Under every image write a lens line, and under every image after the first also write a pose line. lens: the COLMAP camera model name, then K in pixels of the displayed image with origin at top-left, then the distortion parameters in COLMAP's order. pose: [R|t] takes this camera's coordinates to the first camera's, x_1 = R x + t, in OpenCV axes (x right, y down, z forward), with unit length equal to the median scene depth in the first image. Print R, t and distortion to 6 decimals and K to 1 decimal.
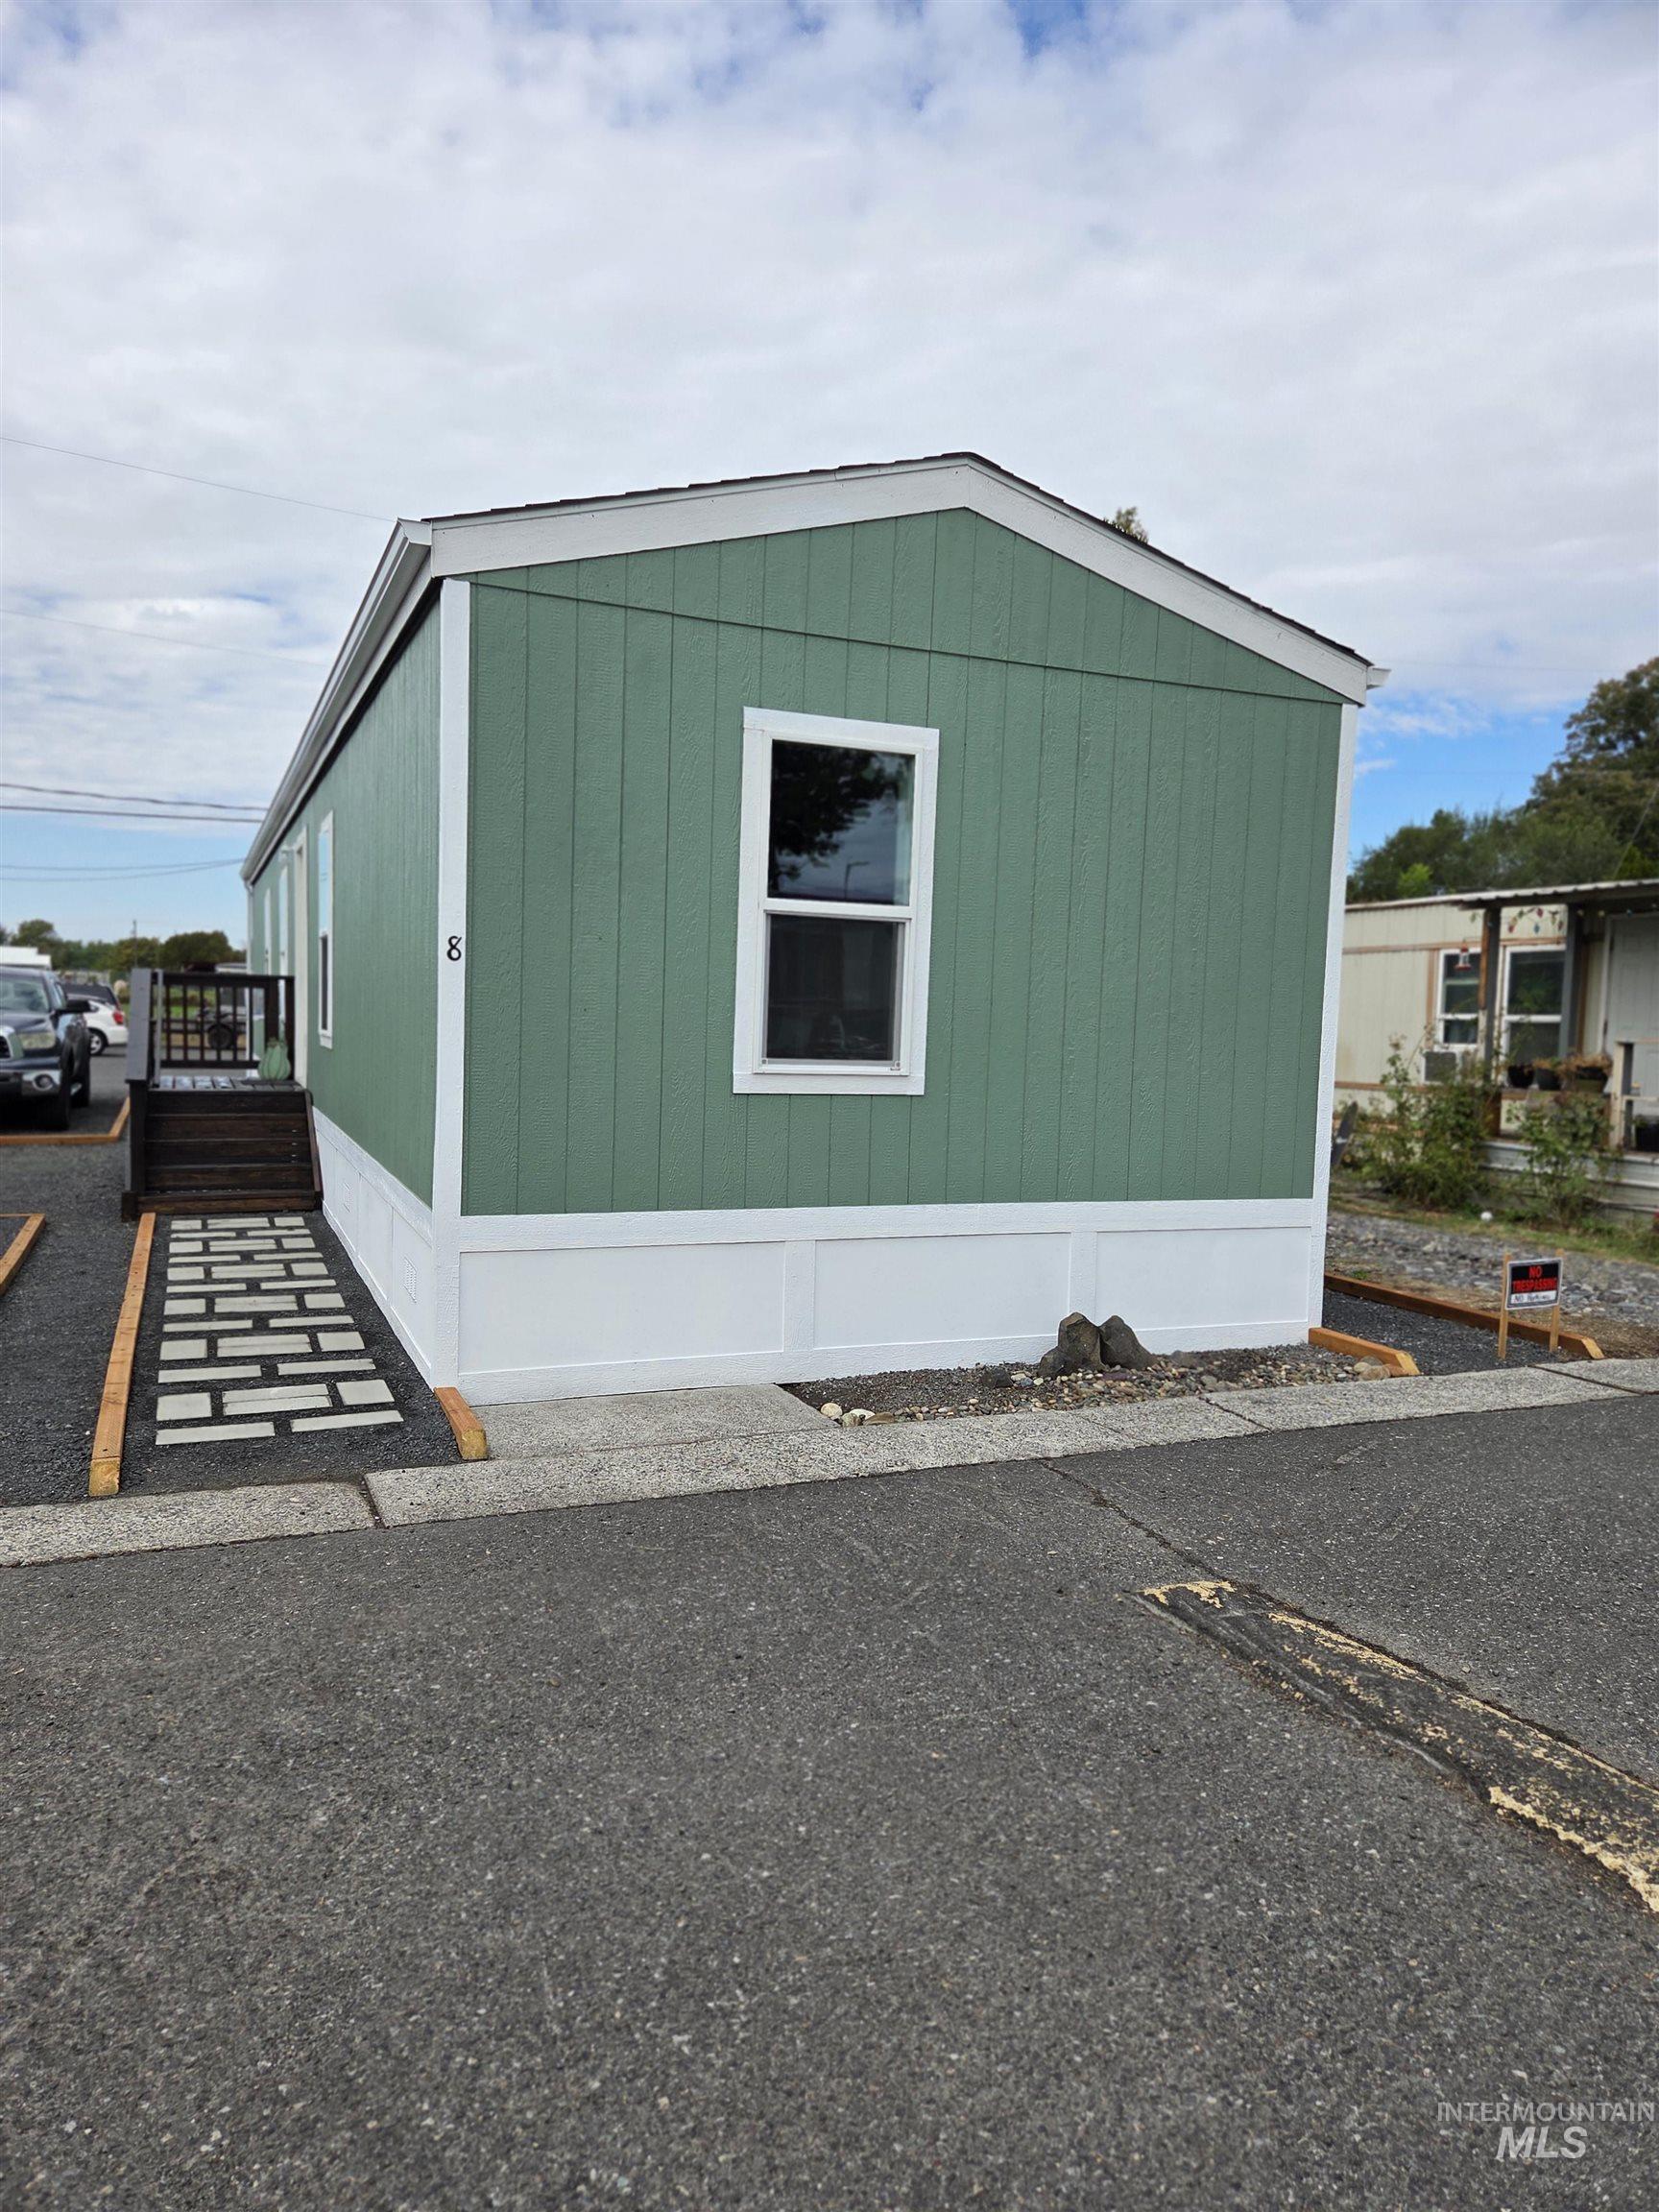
lens RADIAL K [[1473.9, 0, 814.4], [0, 1473.9, 1109.7], [0, 0, 1]] dist [0.083825, -0.068784]
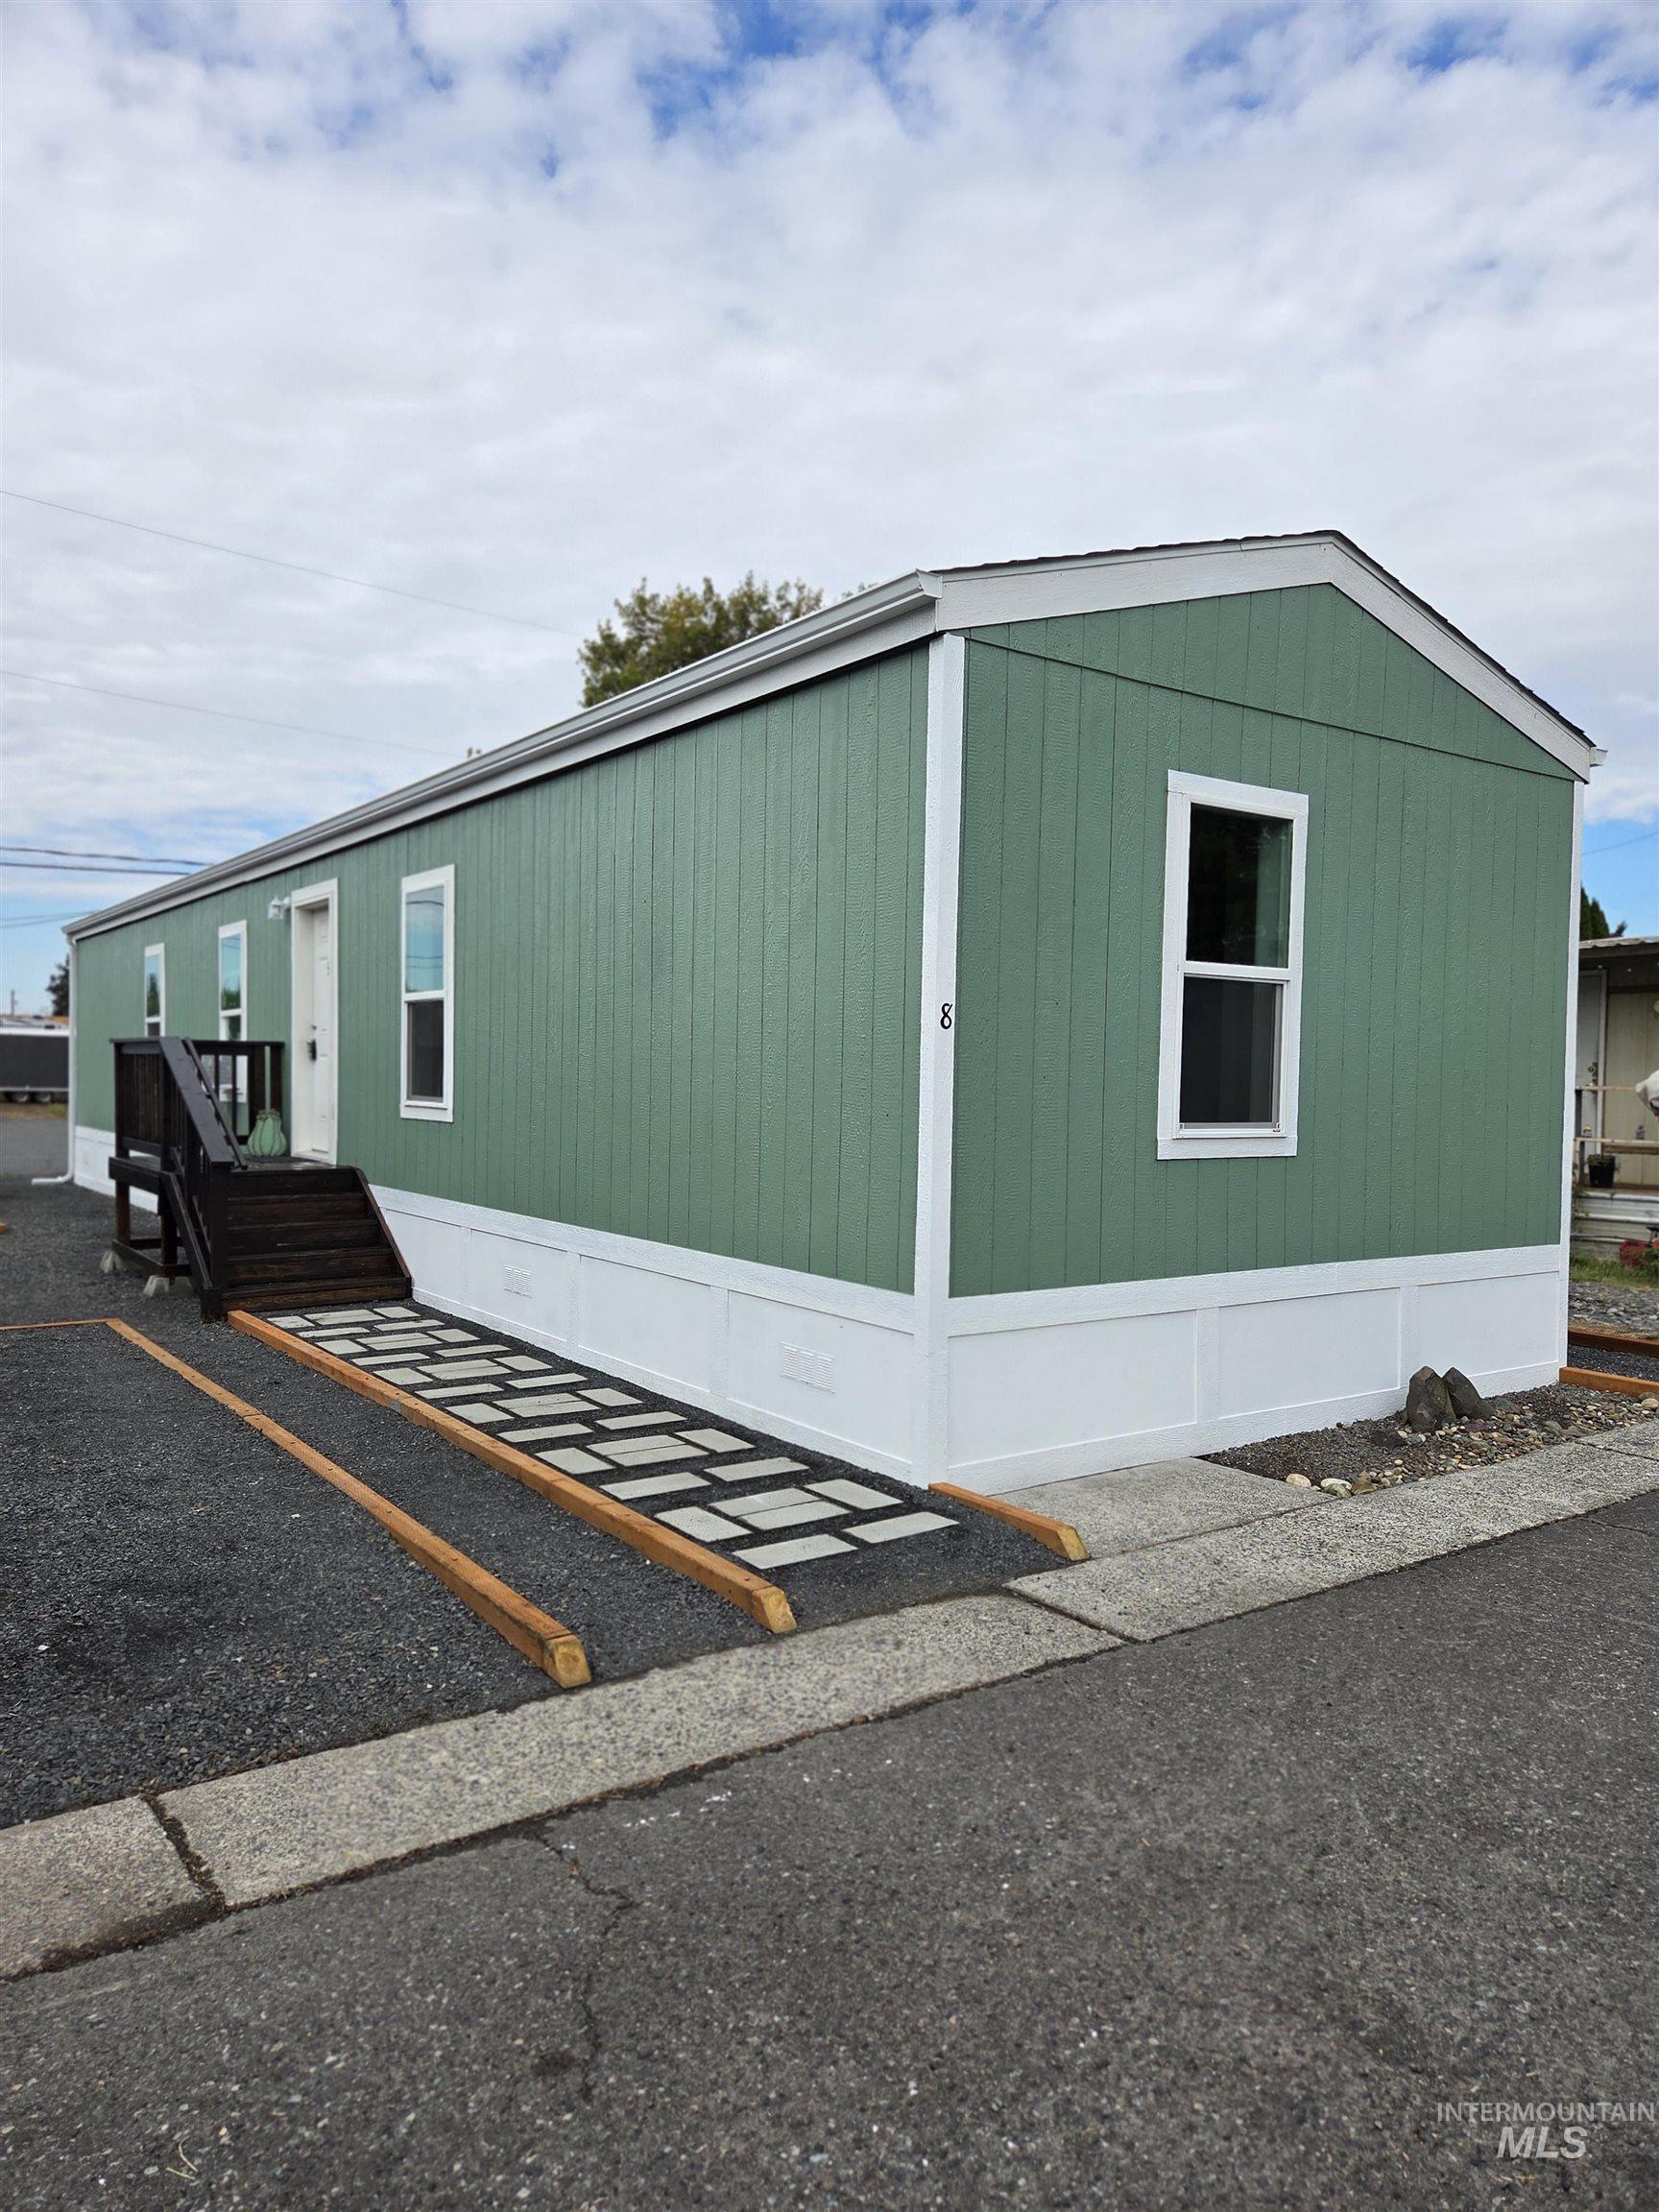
lens RADIAL K [[1473.9, 0, 830.7], [0, 1473.9, 1103.5], [0, 0, 1]] dist [0.083825, -0.068784]
pose [[0.976722, -0.019686, 0.213602, -0.496176], [0.028500, 0.998861, -0.038260, -0.017676], [-0.212606, 0.043457, 0.976171, 0.090590]]
